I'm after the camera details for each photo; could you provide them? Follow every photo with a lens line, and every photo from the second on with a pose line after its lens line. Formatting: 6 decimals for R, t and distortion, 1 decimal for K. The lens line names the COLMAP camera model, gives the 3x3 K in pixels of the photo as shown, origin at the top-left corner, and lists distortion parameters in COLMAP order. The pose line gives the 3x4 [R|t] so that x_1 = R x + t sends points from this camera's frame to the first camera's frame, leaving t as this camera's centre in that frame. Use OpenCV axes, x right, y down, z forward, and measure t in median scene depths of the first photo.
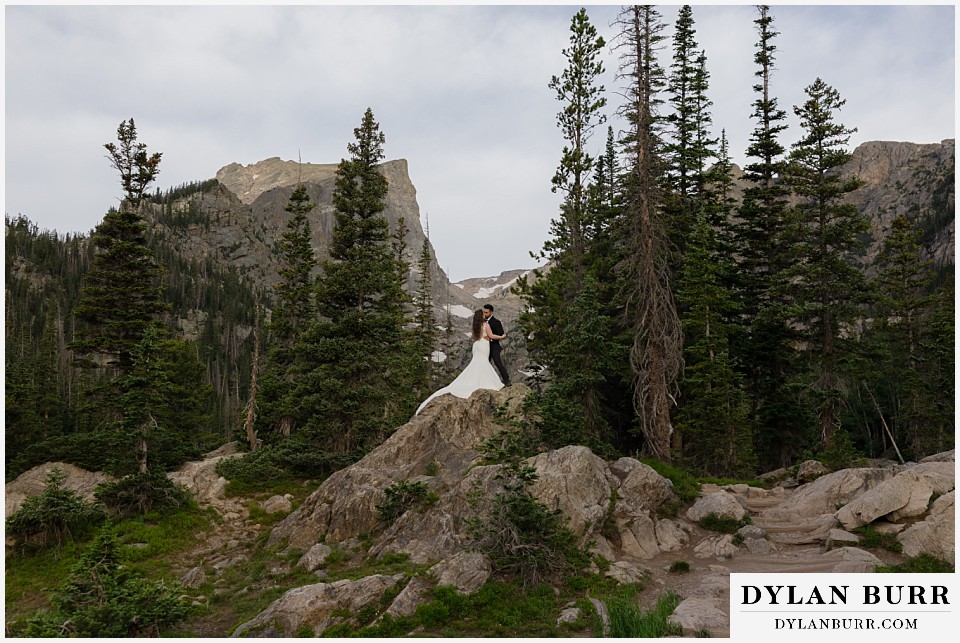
lens RADIAL K [[1021.9, 0, 478.8], [0, 1021.9, 329.8], [0, 0, 1]] dist [-0.005119, 0.000000]
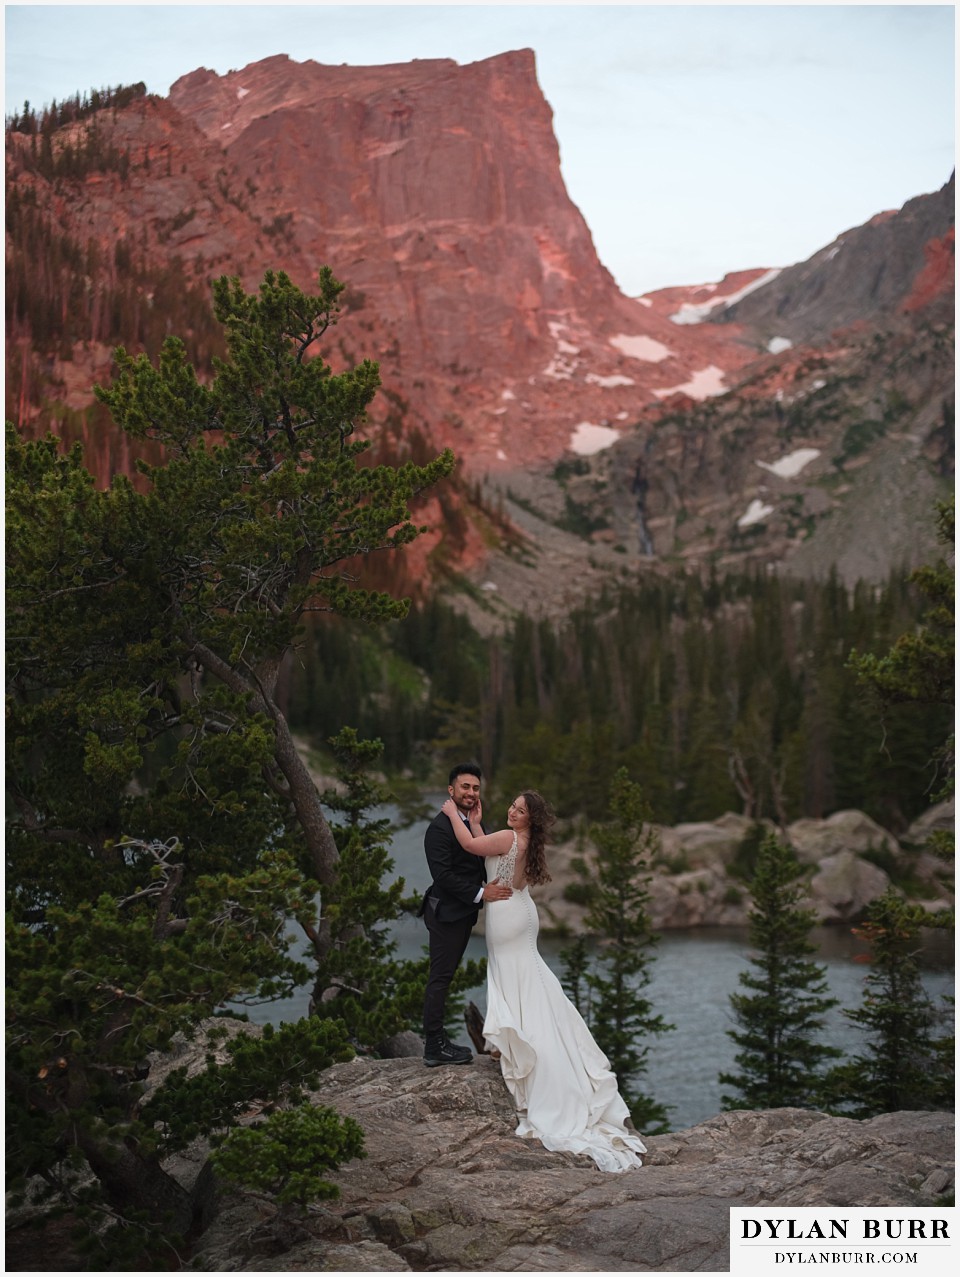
lens RADIAL K [[1897.1, 0, 488.8], [0, 1897.1, 641.8], [0, 0, 1]] dist [-0.041727, 0.000000]
pose [[0.994802, -0.003582, -0.101768, 0.073833], [0.016907, 0.991320, 0.130379, 0.152368], [0.100418, -0.131422, 0.986227, 2.206088]]
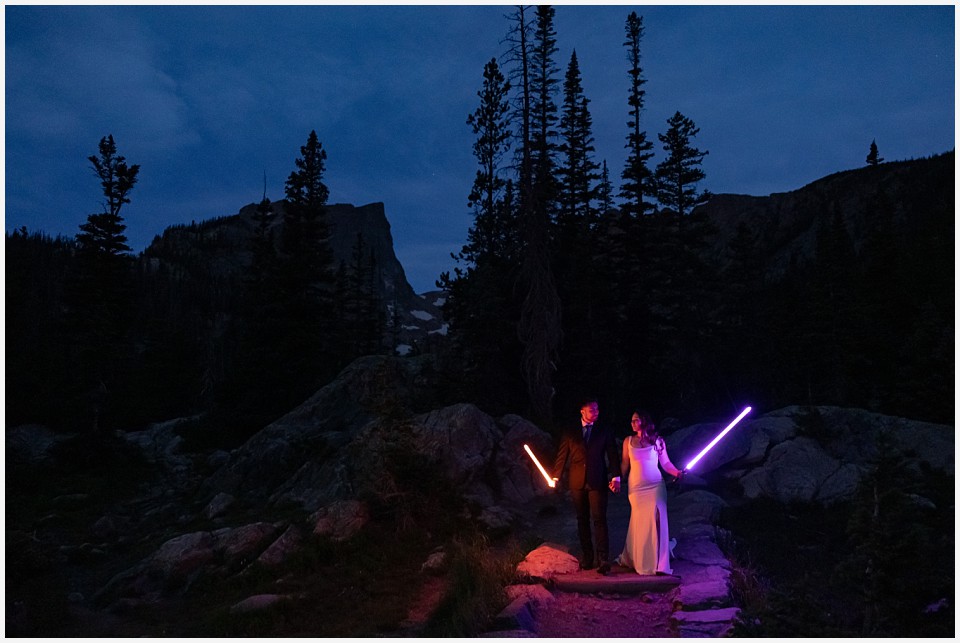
lens RADIAL K [[752.2, 0, 485.6], [0, 752.2, 325.9], [0, 0, 1]] dist [0.007478, -0.003252]
pose [[0.997913, 0.002857, 0.064509, 0.034041], [-0.002561, 0.999986, -0.004671, 0.016172], [-0.064522, 0.004496, 0.997906, 0.084626]]
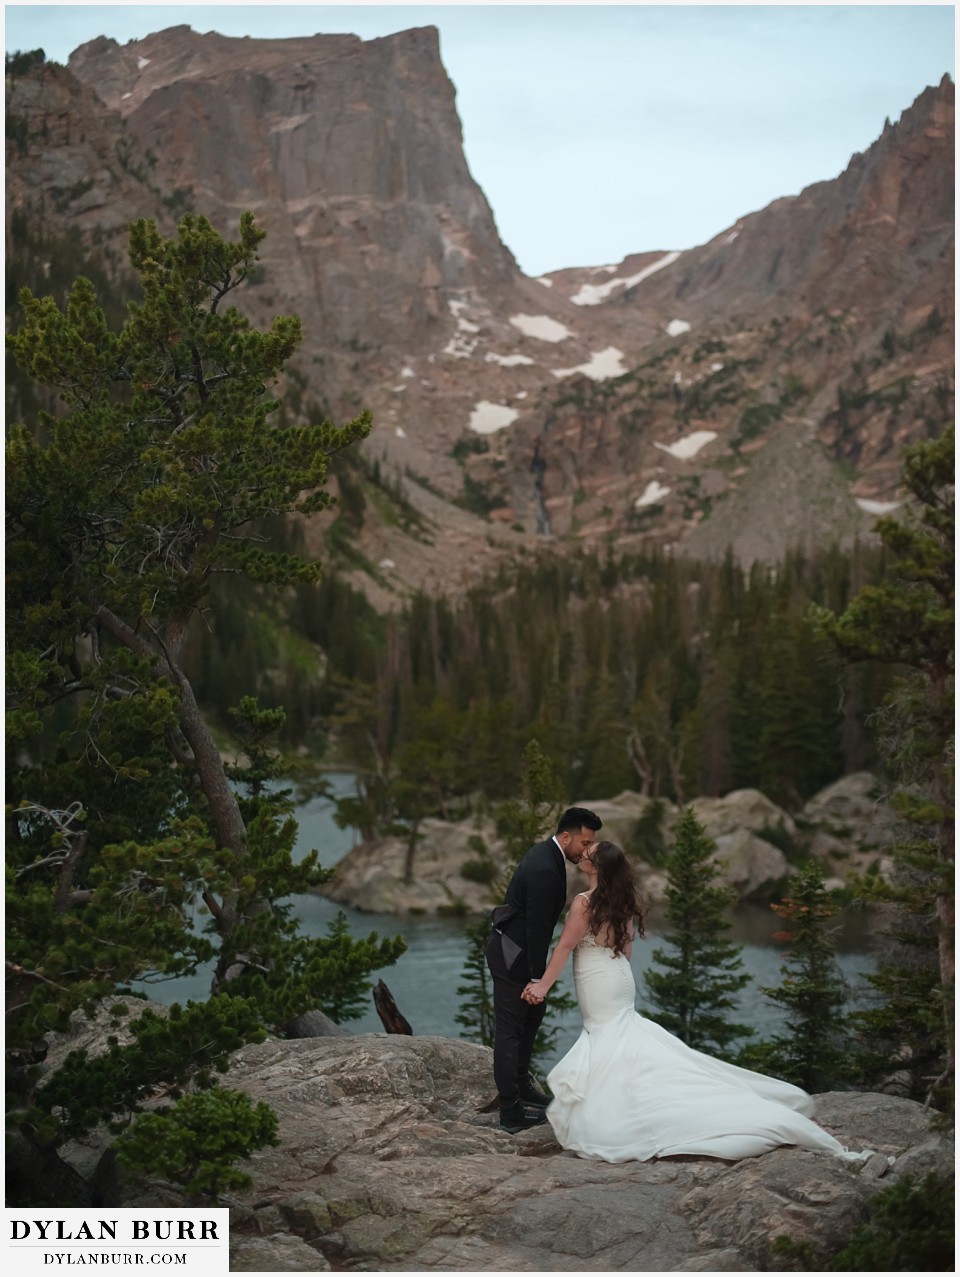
lens RADIAL K [[1897.1, 0, 497.8], [0, 1897.1, 618.8], [0, 0, 1]] dist [-0.041727, 0.000000]
pose [[0.999058, 0.006893, -0.042839, 0.068640], [-0.001256, 0.991480, 0.130251, 0.156739], [0.043372, -0.130074, 0.990555, 2.218810]]
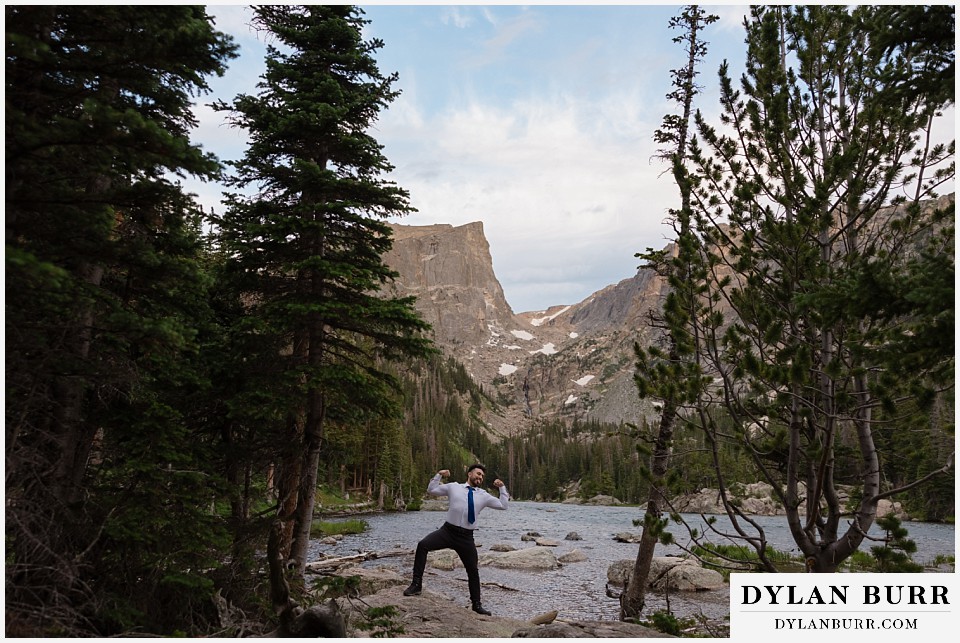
lens RADIAL K [[752.2, 0, 478.6], [0, 752.2, 325.7], [0, 0, 1]] dist [0.007478, -0.003252]
pose [[0.998264, 0.001686, -0.058868, -1.146686], [-0.003711, 0.999405, -0.034305, 0.202565], [0.058775, 0.034464, 0.997676, 1.376585]]
